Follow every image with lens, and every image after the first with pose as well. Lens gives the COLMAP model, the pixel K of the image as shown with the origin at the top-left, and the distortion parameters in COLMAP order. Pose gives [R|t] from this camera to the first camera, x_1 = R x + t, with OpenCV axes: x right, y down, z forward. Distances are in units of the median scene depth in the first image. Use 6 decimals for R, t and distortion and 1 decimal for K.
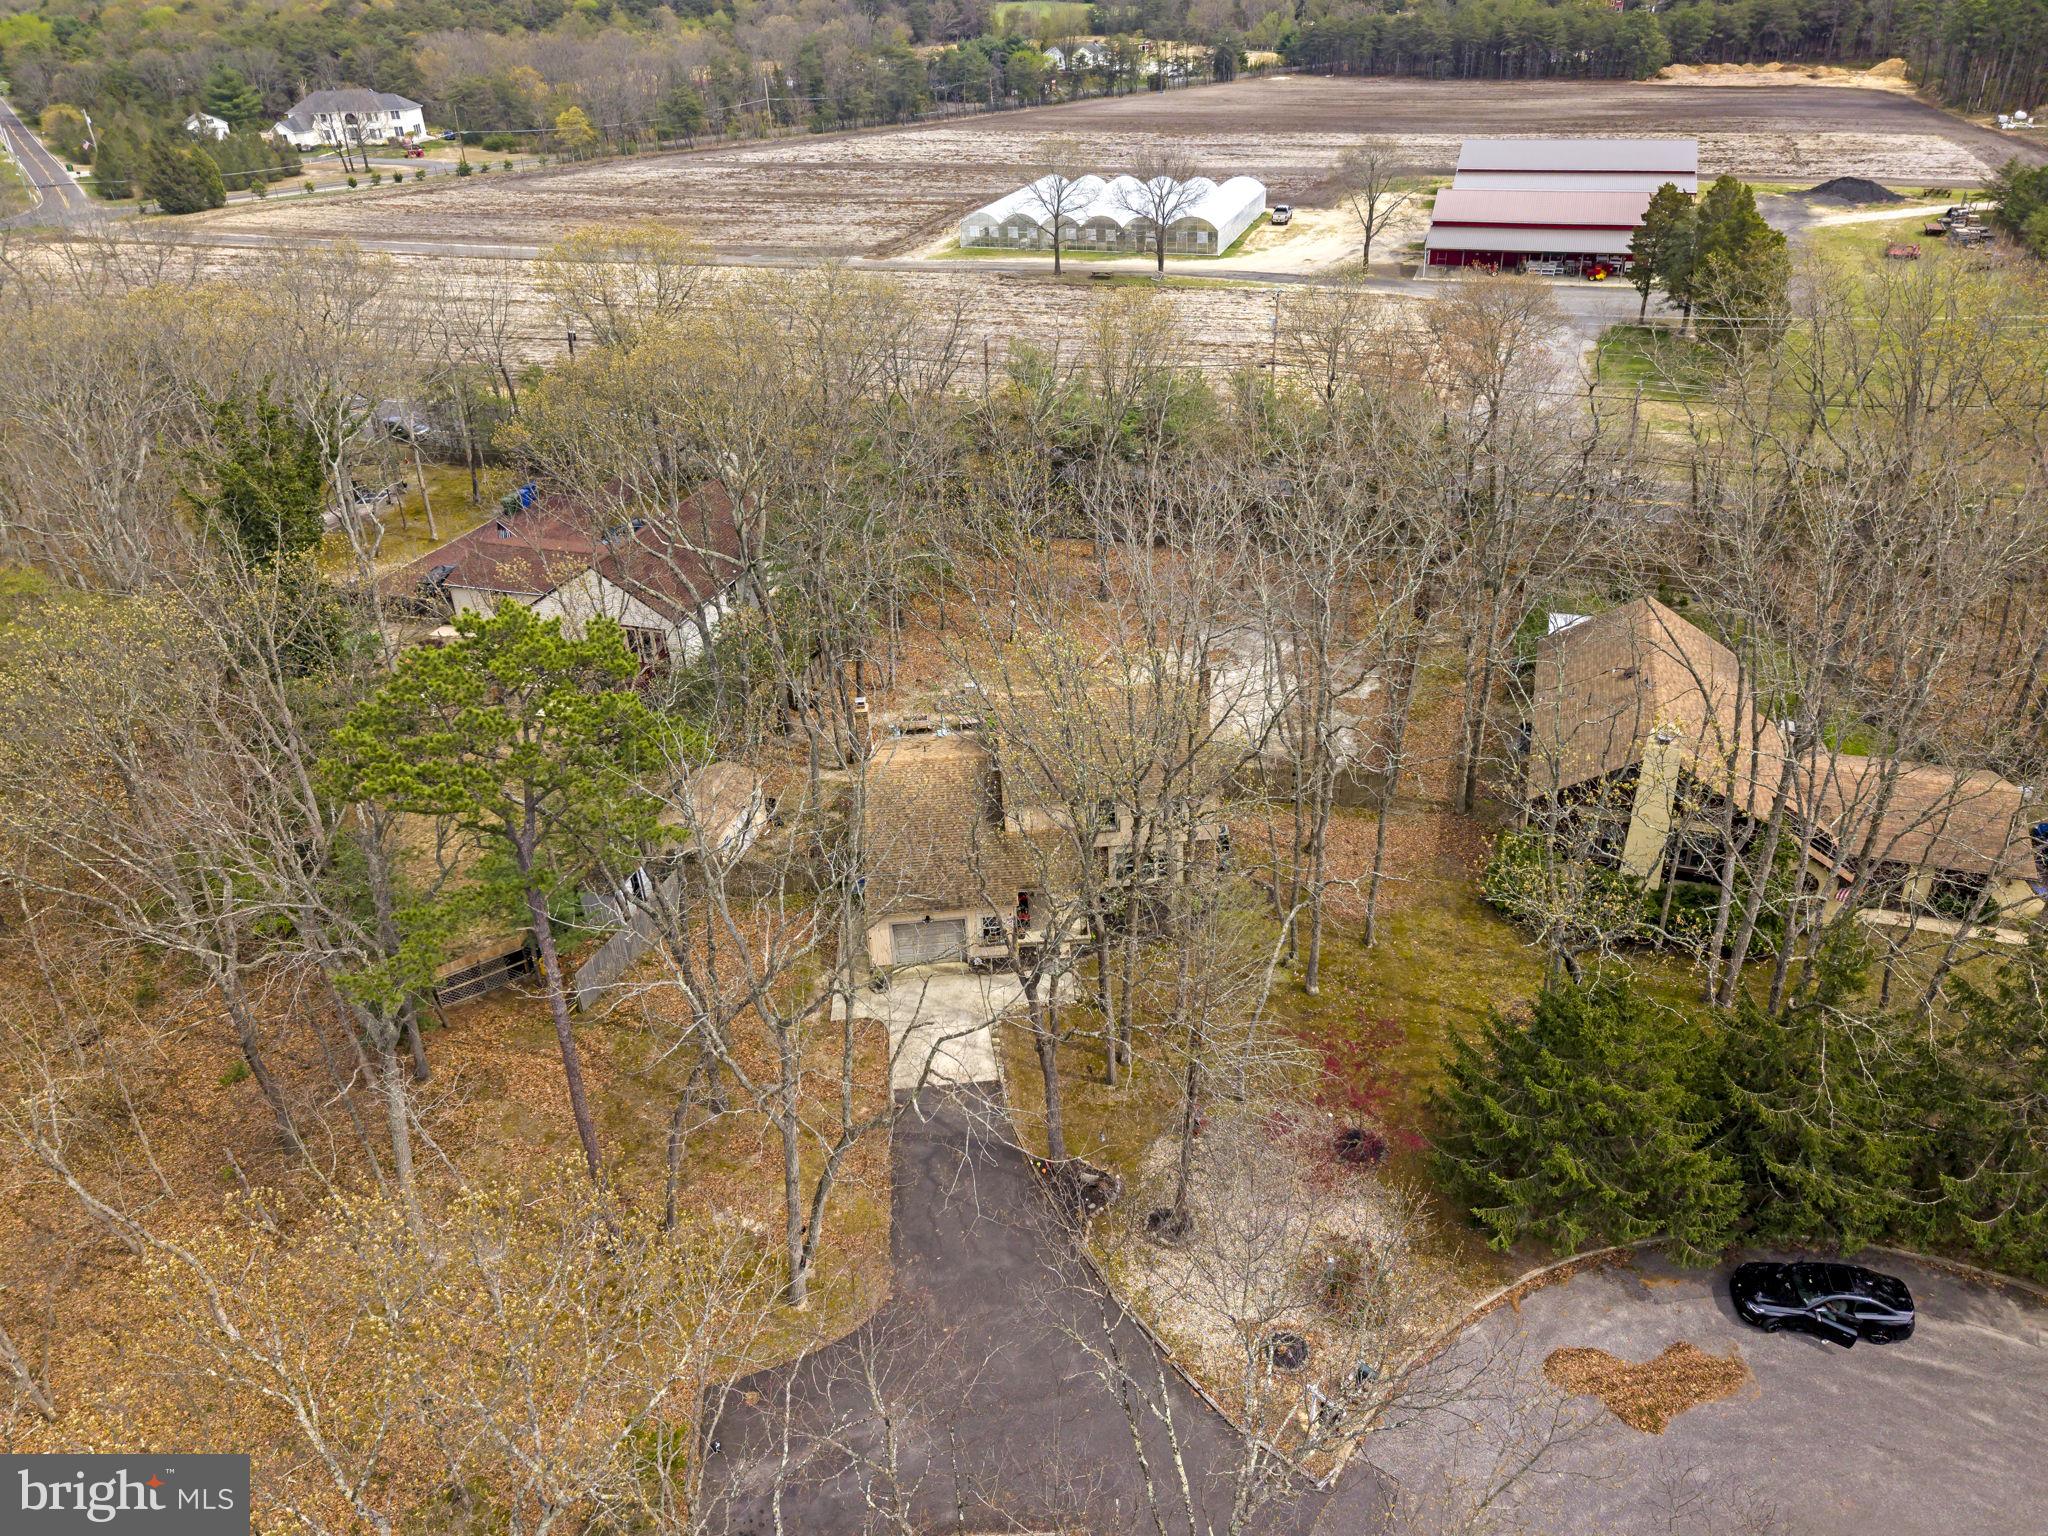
lens RADIAL K [[1413.7, 0, 1024.0], [0, 1413.7, 768.0], [0, 0, 1]] dist [0.012520, -0.001884]
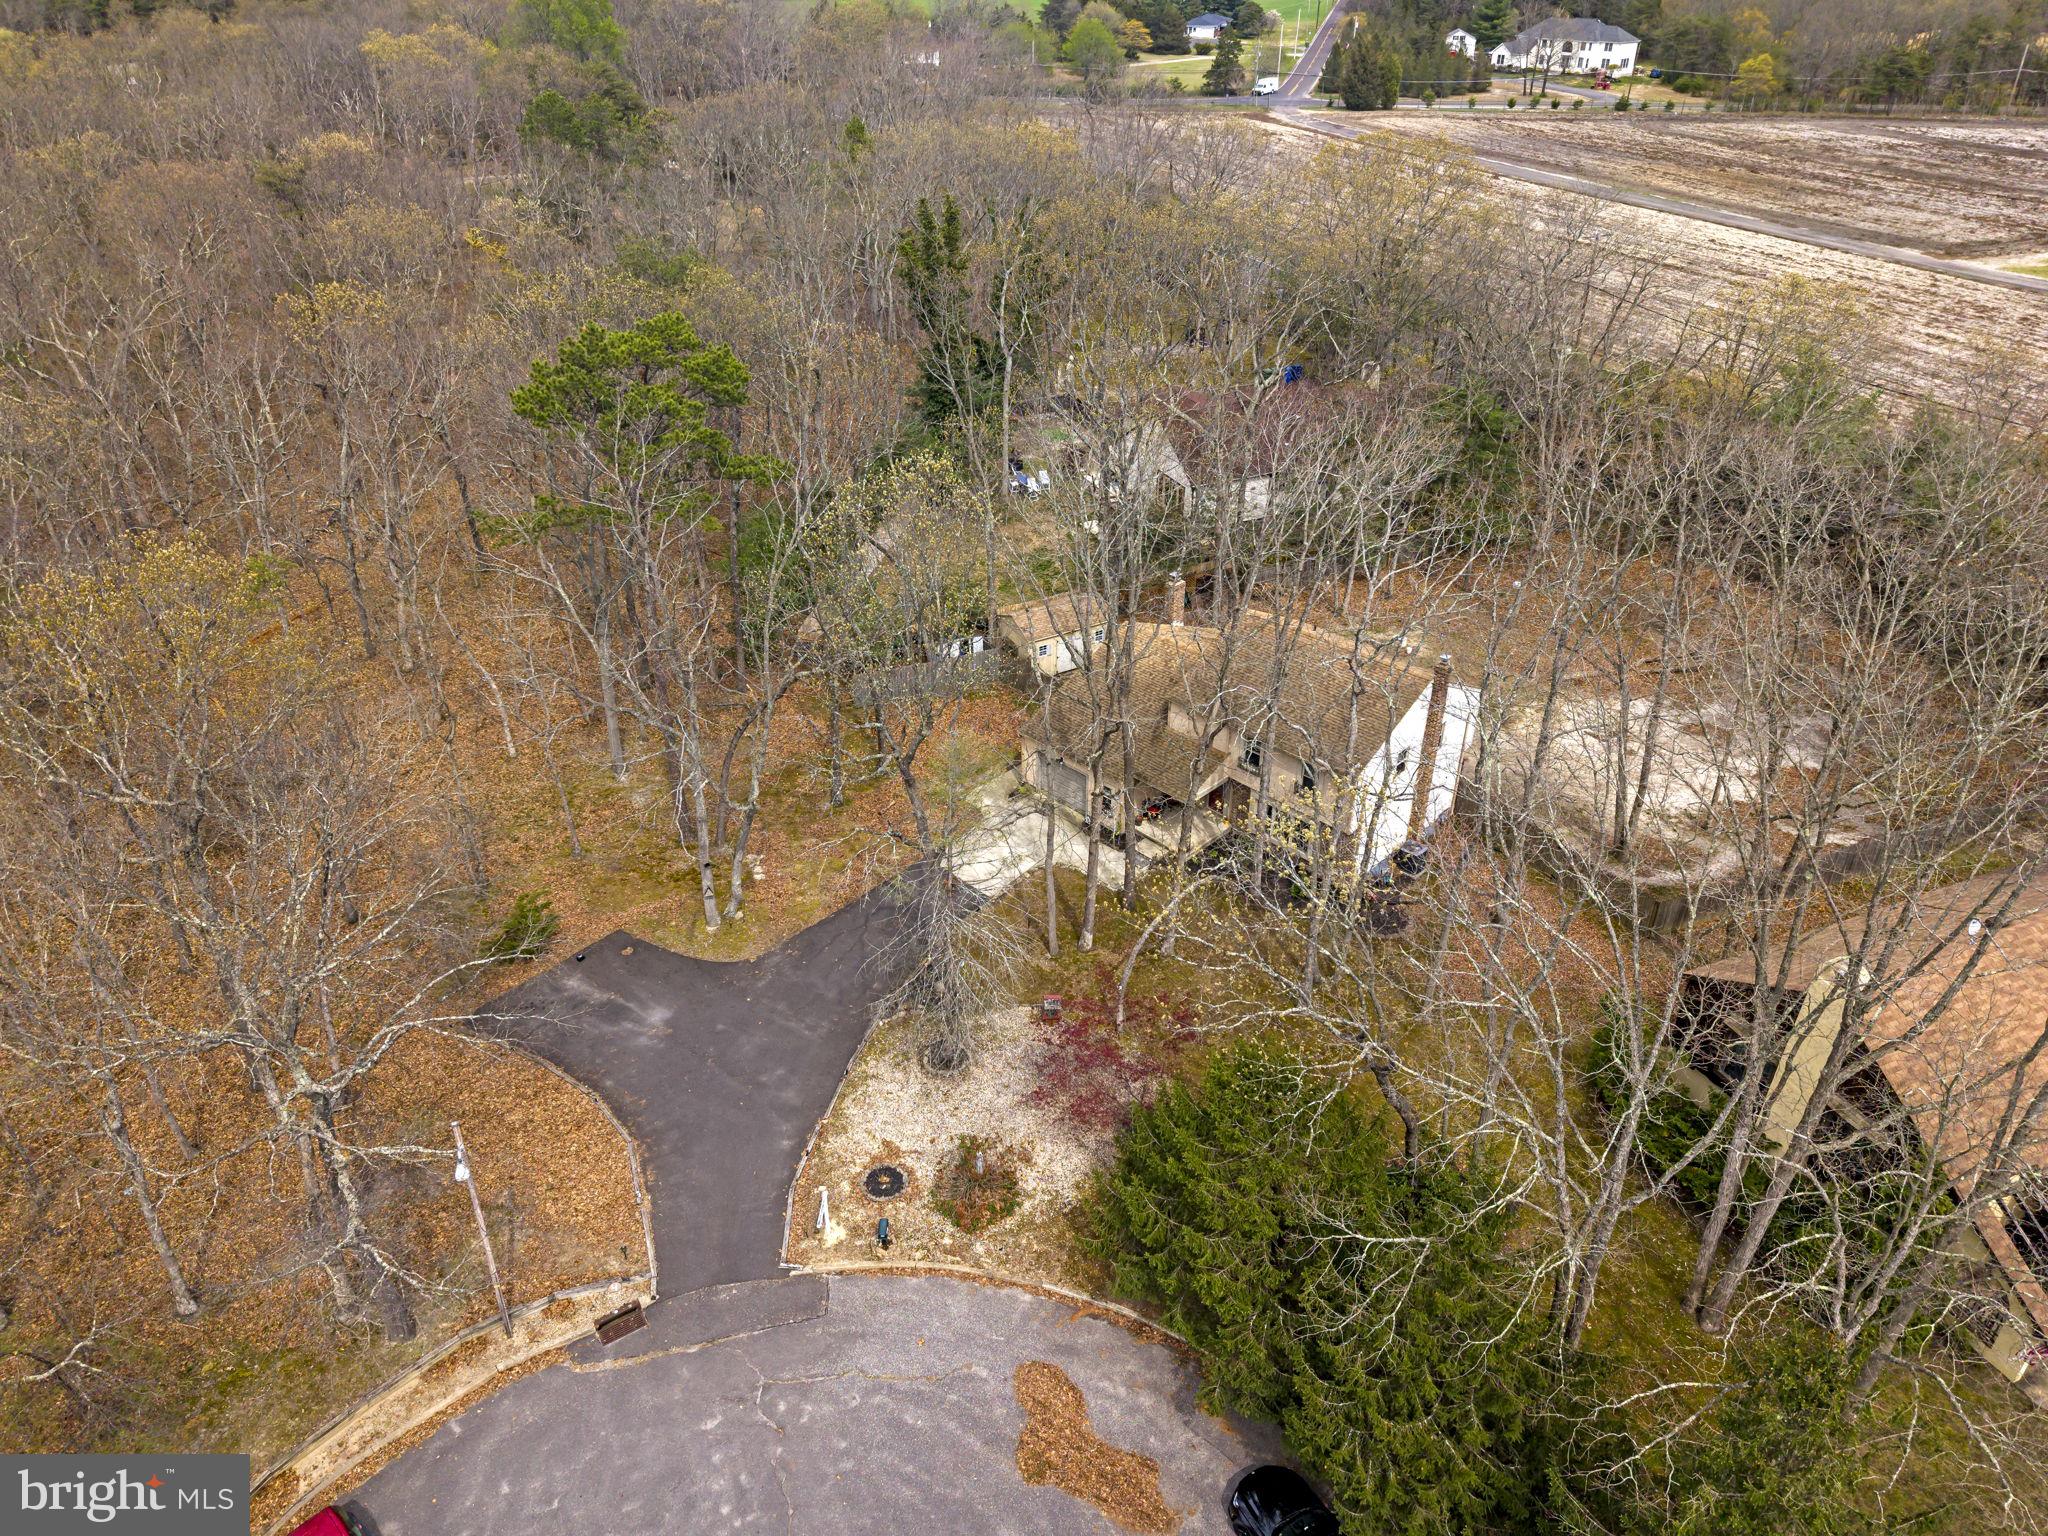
lens RADIAL K [[1413.7, 0, 1024.0], [0, 1413.7, 768.0], [0, 0, 1]] dist [0.012520, -0.001884]
pose [[0.624493, 0.429131, -0.652575, 0.204690], [-0.412817, 0.890641, 0.190630, -0.025965], [0.663016, 0.150347, 0.733352, 0.066009]]
